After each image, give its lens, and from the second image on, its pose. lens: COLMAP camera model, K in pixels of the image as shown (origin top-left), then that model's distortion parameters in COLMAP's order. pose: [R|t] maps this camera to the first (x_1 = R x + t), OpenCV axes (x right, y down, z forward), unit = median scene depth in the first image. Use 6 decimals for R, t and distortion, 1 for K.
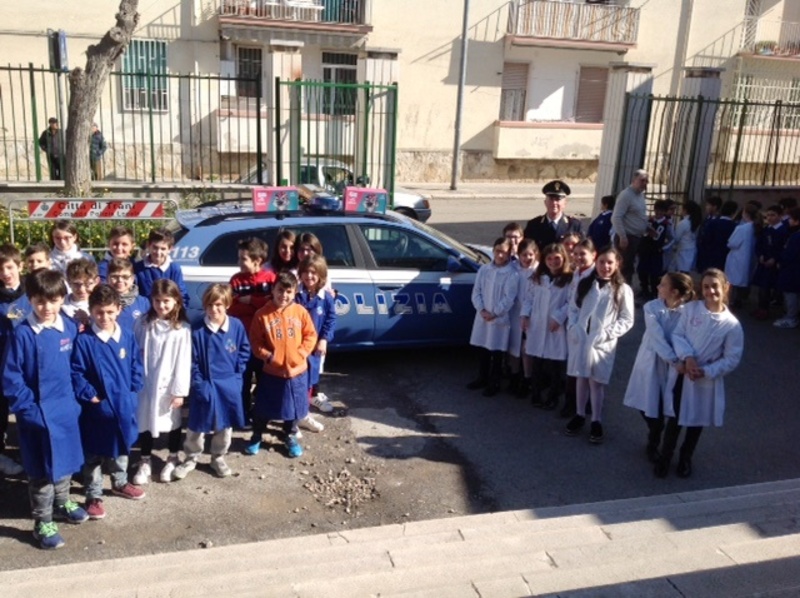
lens RADIAL K [[799.9, 0, 400.6], [0, 799.9, 299.6], [0, 0, 1]] dist [0.051035, 0.000000]
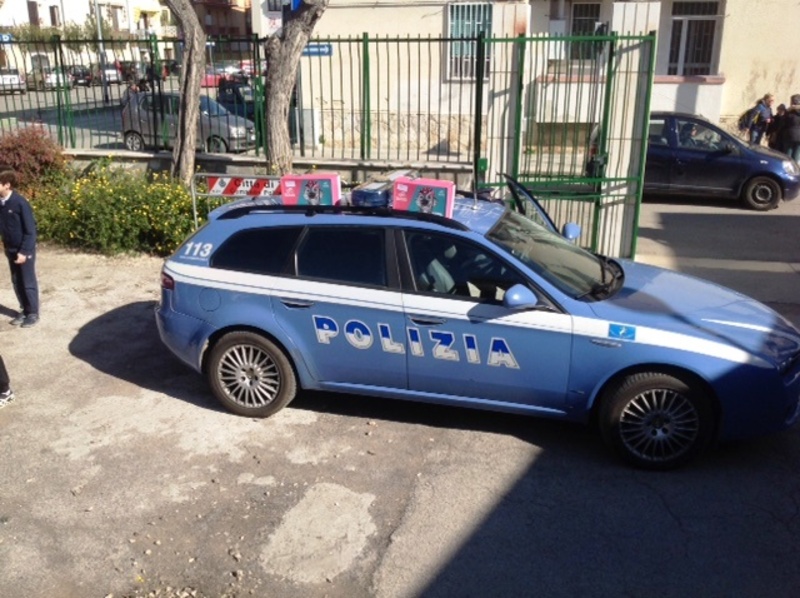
lens RADIAL K [[799.9, 0, 399.5], [0, 799.9, 297.9], [0, 0, 1]] dist [0.051035, 0.000000]
pose [[0.852314, 0.114690, -0.510301, 0.235472], [-0.096336, 0.993393, 0.062363, -0.055625], [0.514082, -0.003993, 0.857732, 0.267900]]
